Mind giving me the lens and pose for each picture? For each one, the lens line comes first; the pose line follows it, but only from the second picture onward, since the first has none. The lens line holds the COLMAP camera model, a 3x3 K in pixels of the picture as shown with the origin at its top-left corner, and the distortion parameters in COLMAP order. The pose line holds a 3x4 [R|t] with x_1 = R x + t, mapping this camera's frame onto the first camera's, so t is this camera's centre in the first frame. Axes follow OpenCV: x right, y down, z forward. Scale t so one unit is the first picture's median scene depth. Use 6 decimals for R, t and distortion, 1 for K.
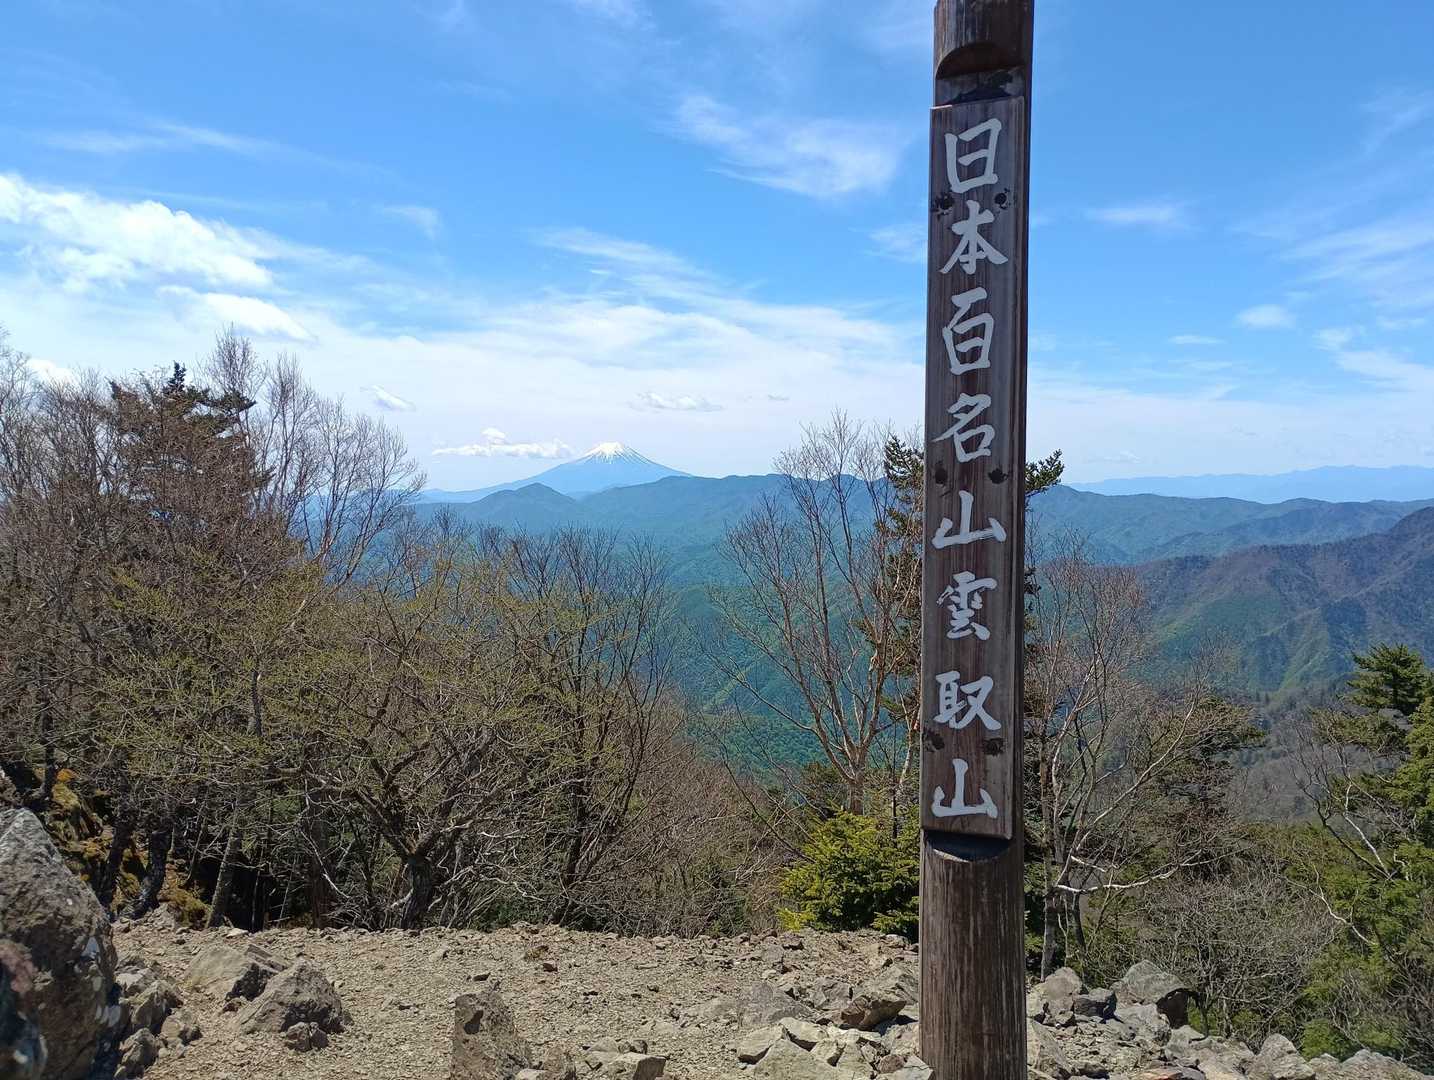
lens RADIAL K [[1311.4, 0, 716.7], [0, 1311.4, 516.9], [0, 0, 1]] dist [0.044652, -0.002258]
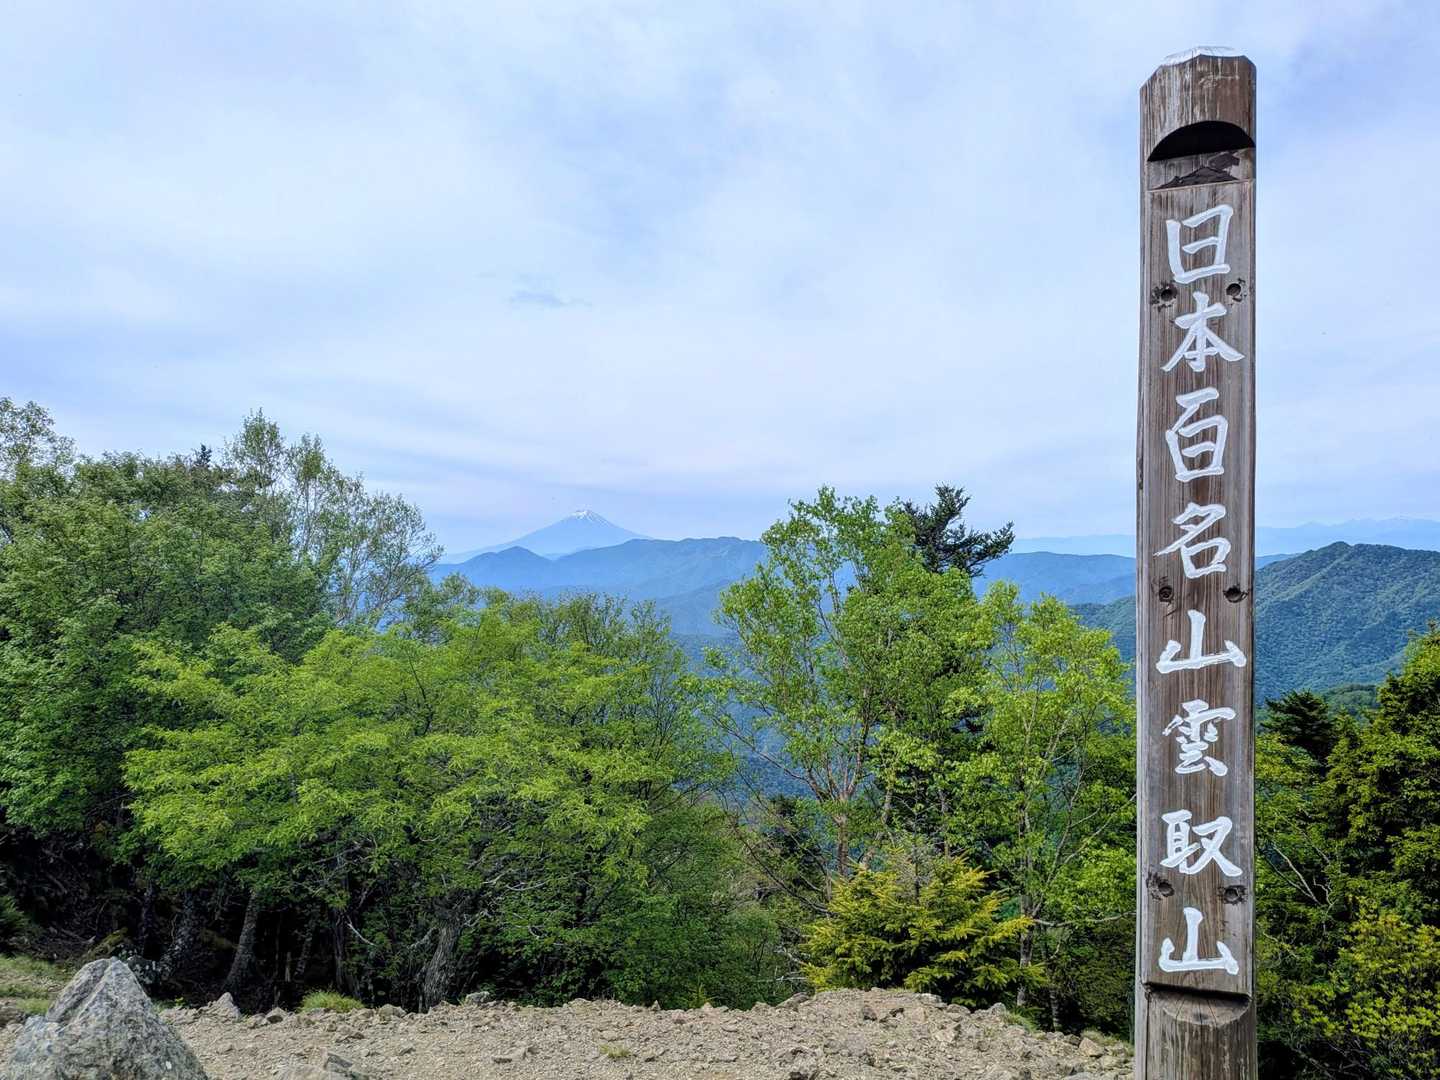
lens RADIAL K [[1106.1, 0, 720.0], [0, 1106.1, 540.0], [0, 0, 1]] dist [-0.005910, -0.002002]
pose [[0.997815, -0.007426, 0.065659, -0.186726], [0.009024, 0.999669, -0.024086, -0.052825], [-0.065458, 0.024626, 0.997551, 0.261722]]
